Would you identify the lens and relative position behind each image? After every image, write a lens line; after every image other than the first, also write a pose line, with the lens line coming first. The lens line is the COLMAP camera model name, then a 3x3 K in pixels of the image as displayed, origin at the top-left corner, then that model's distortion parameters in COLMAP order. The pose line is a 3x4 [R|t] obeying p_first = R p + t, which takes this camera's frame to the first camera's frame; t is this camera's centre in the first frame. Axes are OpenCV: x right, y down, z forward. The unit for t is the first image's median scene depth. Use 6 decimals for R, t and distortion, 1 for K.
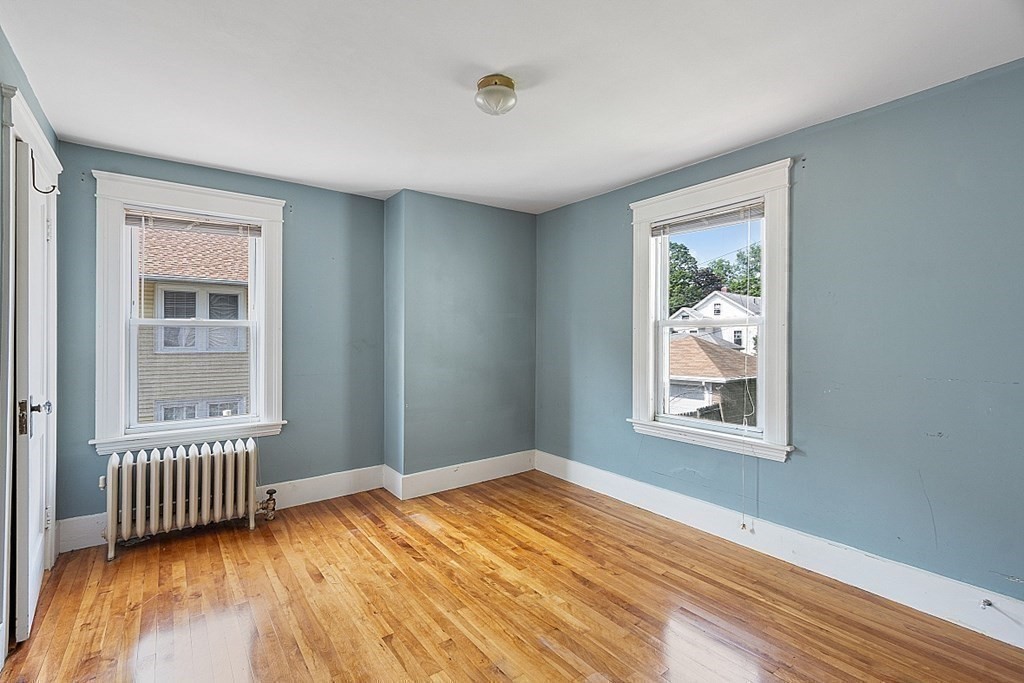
lens RADIAL K [[471.1, 0, 479.4], [0, 471.1, 338.8], [0, 0, 1]] dist [0.000314, -0.000590]
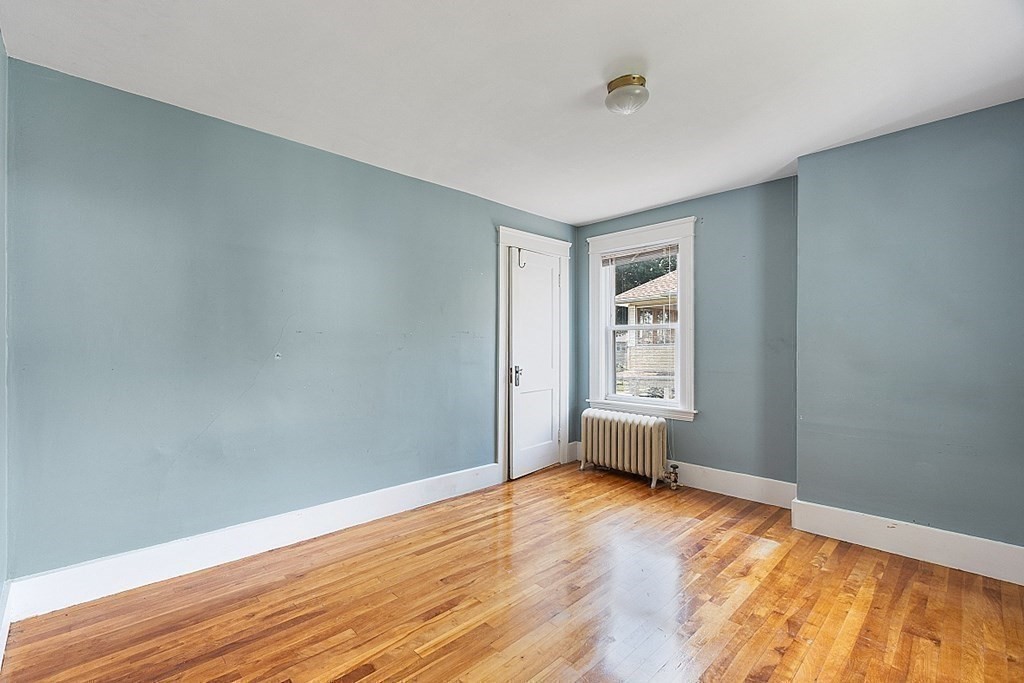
lens RADIAL K [[471.1, 0, 479.4], [0, 471.1, 338.8], [0, 0, 1]] dist [0.000314, -0.000590]
pose [[0.073056, -0.008660, -0.997290, 0.709965], [0.001770, 0.999962, -0.008554, 0.011420], [0.997326, -0.001140, 0.073069, 0.420562]]
